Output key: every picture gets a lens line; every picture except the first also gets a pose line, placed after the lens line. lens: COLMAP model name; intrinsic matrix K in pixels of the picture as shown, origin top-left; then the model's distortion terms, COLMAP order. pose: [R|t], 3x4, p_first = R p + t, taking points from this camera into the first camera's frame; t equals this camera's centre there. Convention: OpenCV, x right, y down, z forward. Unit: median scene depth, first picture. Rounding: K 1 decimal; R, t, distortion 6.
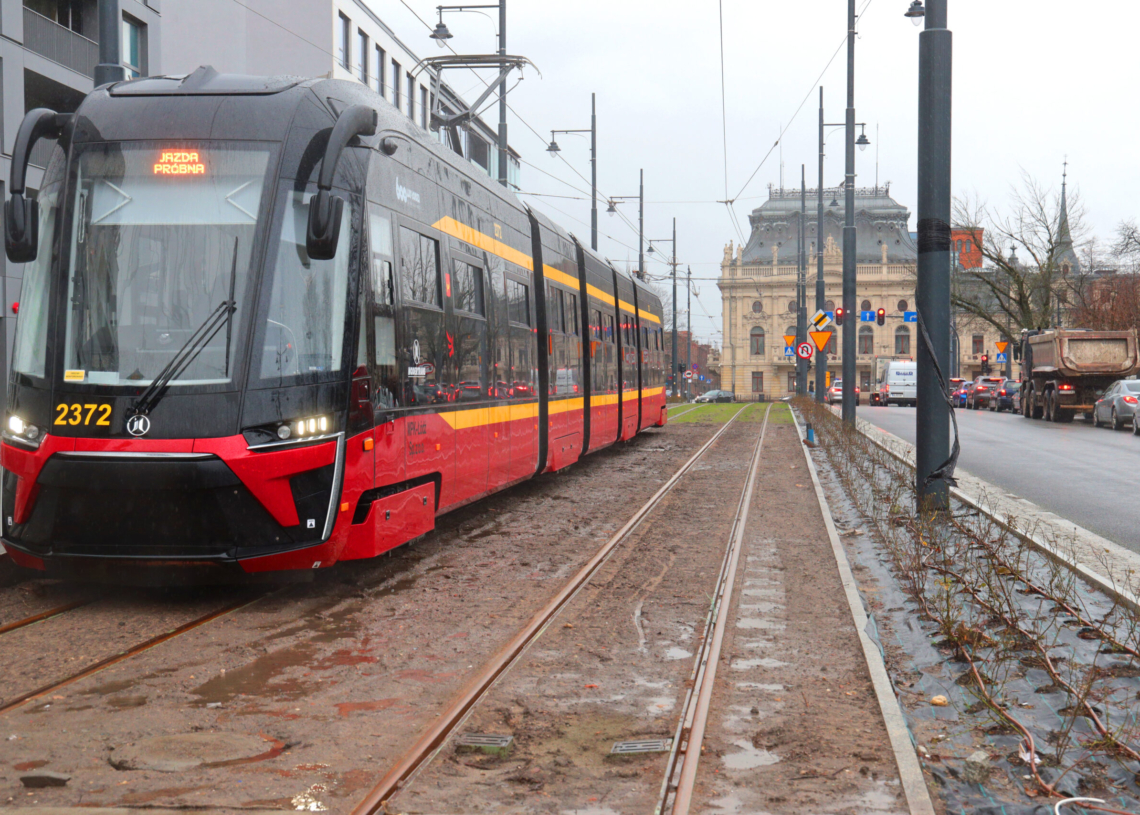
lens RADIAL K [[1705.1, 0, 572.5], [0, 1705.1, 411.3], [0, 0, 1]] dist [0.098264, 0.000000]
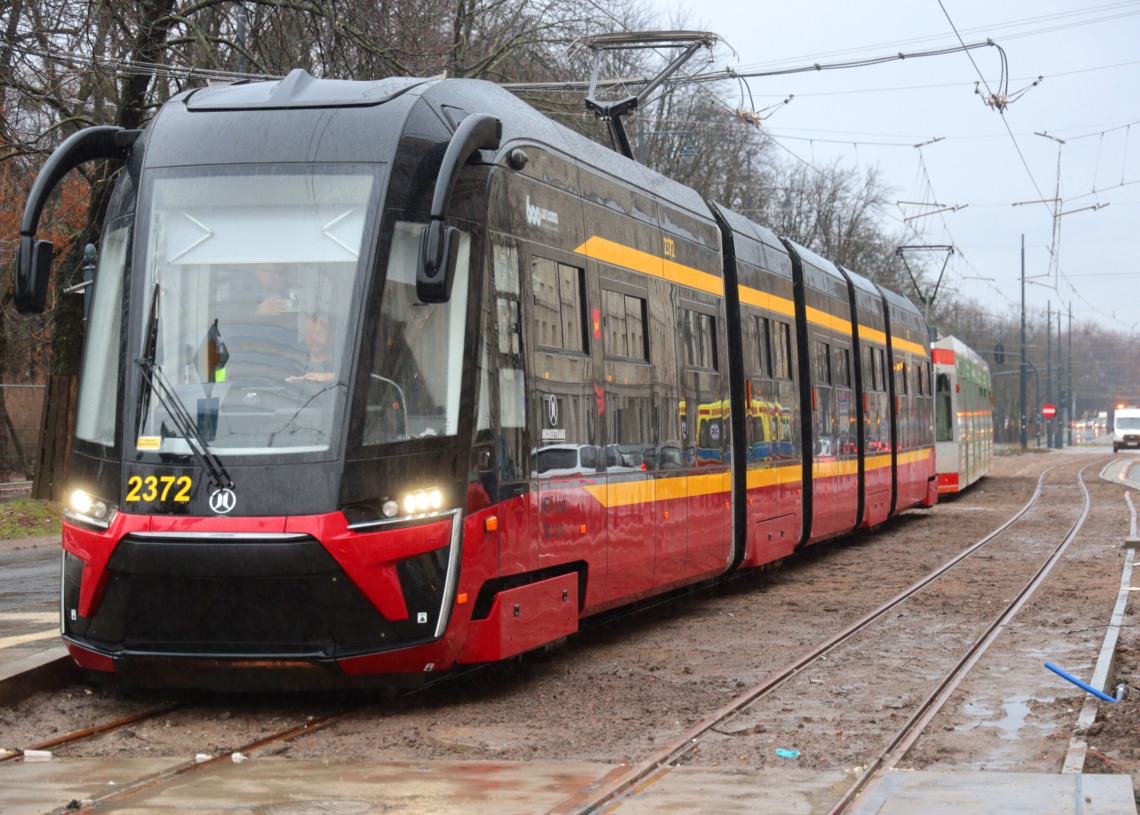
lens RADIAL K [[2742.1, 0, 576.2], [0, 2742.1, 409.3], [0, 0, 1]] dist [0.137327, 0.000000]
pose [[0.994715, -0.006937, -0.102442, 0.059078], [0.004003, 0.999577, -0.028820, 0.002559], [0.102599, 0.028258, 0.994321, -0.324724]]
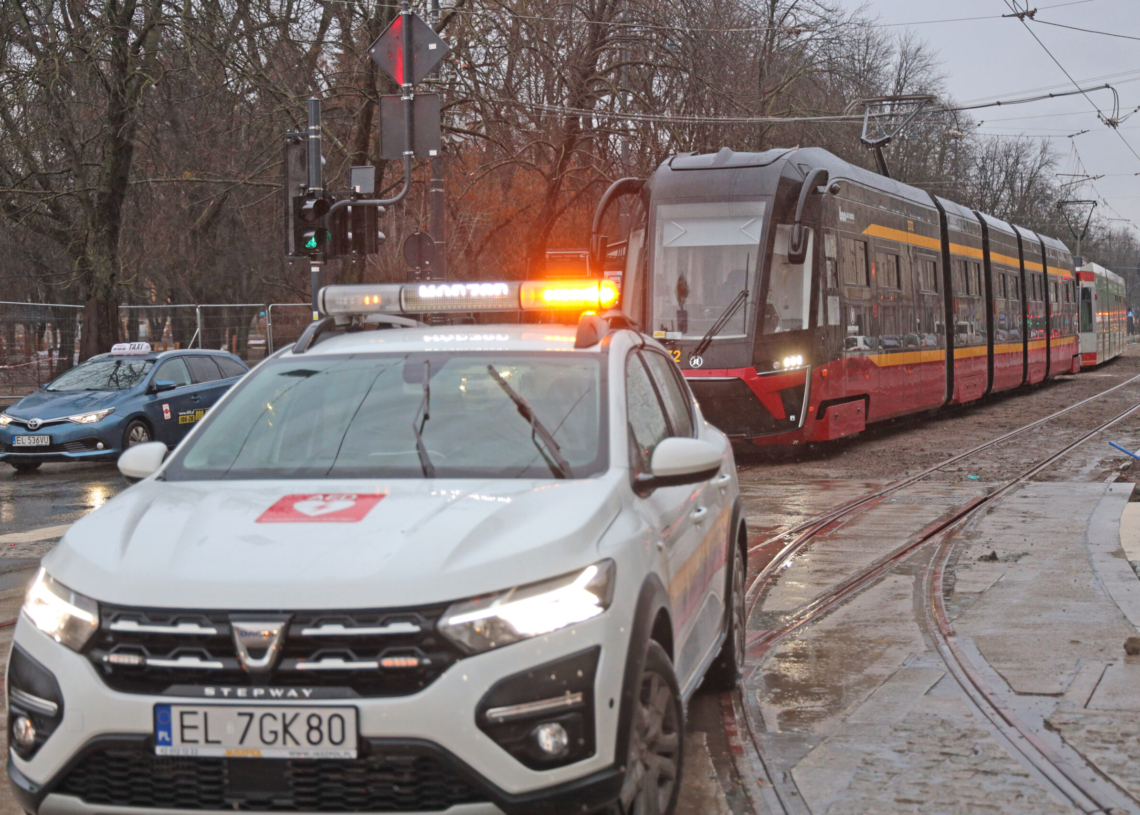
lens RADIAL K [[2094.9, 0, 574.5], [0, 2094.9, 414.8], [0, 0, 1]] dist [0.148464, 0.000000]
pose [[0.976007, -0.006452, -0.217644, 0.090556], [0.010671, 0.999777, 0.018217, 0.020920], [0.217477, -0.020103, 0.975858, -1.082652]]
